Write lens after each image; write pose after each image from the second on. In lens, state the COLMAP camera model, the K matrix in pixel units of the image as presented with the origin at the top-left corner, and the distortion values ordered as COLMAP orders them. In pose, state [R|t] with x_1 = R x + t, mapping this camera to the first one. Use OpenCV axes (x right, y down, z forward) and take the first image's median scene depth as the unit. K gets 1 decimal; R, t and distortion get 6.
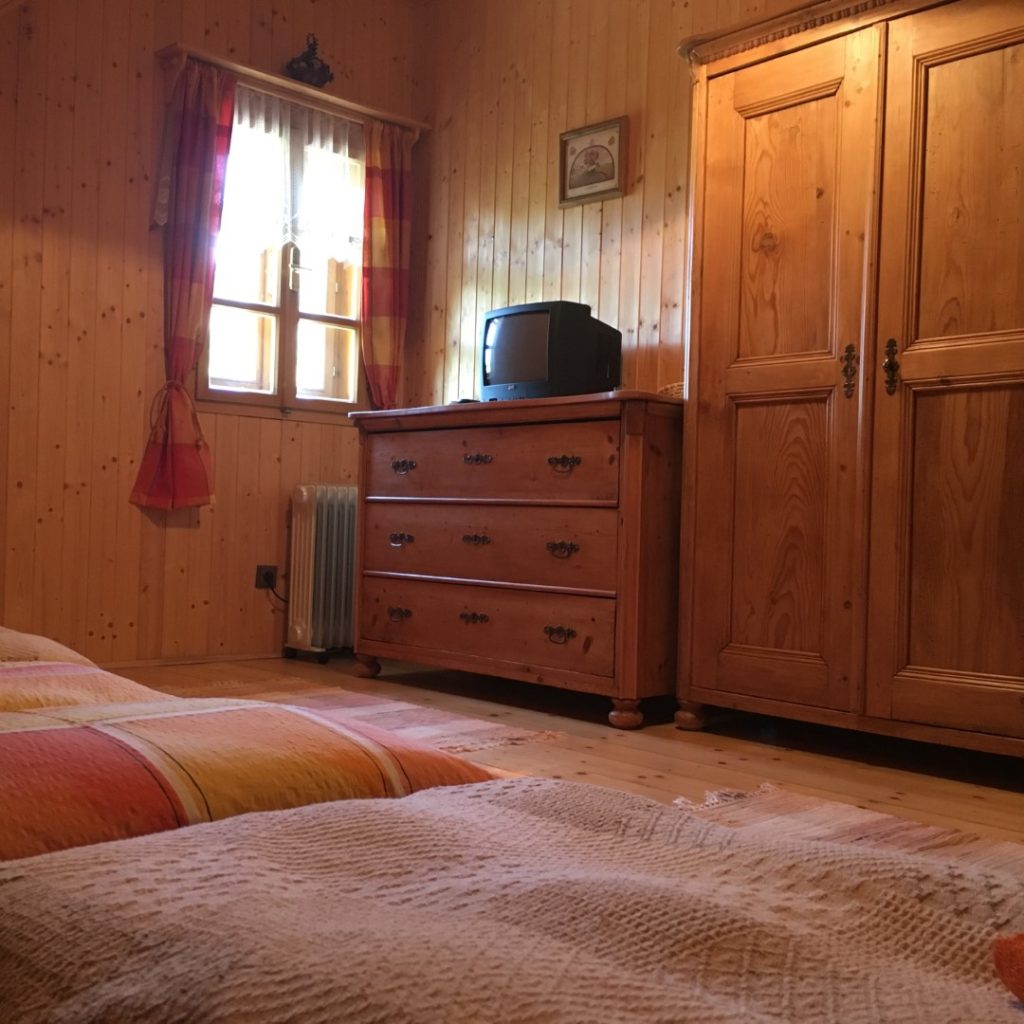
lens RADIAL K [[1154.0, 0, 513.3], [0, 1154.0, 513.4], [0, 0, 1]] dist [0.034391, 0.000000]
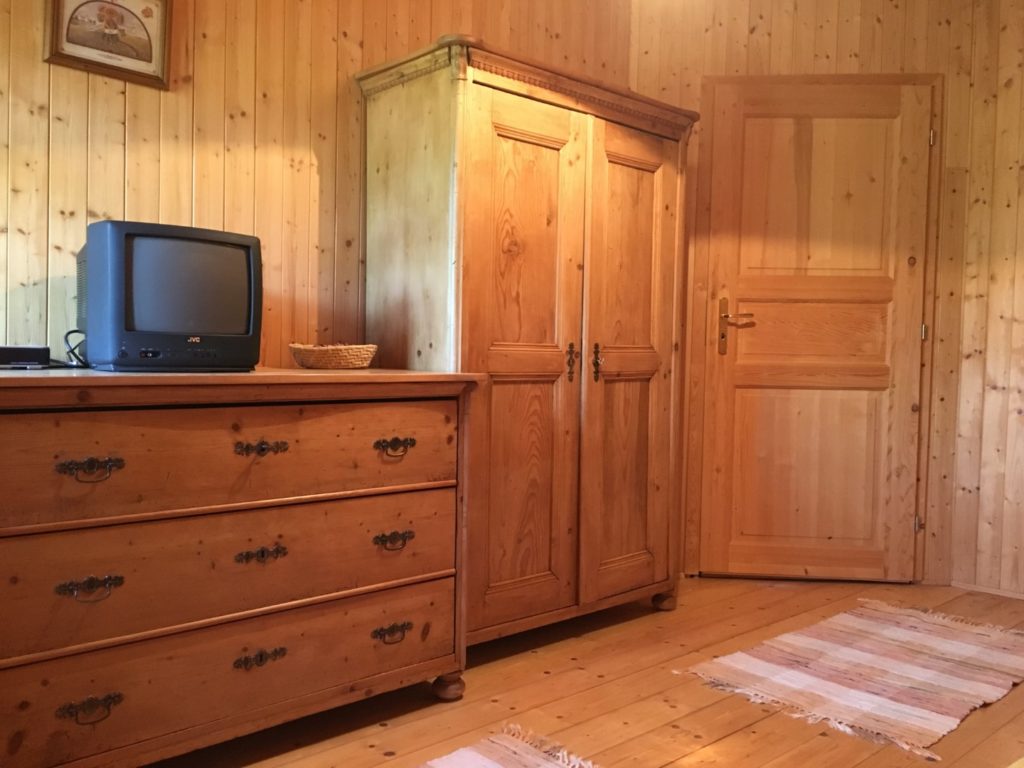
lens RADIAL K [[872.6, 0, 514.4], [0, 872.6, 380.6], [0, 0, 1]] dist [0.067223, -0.073605]
pose [[0.029095, -0.061052, 0.997710, -0.700899], [-0.023457, 0.997816, 0.061743, -0.153501], [-0.999301, -0.025200, 0.027599, 0.974165]]
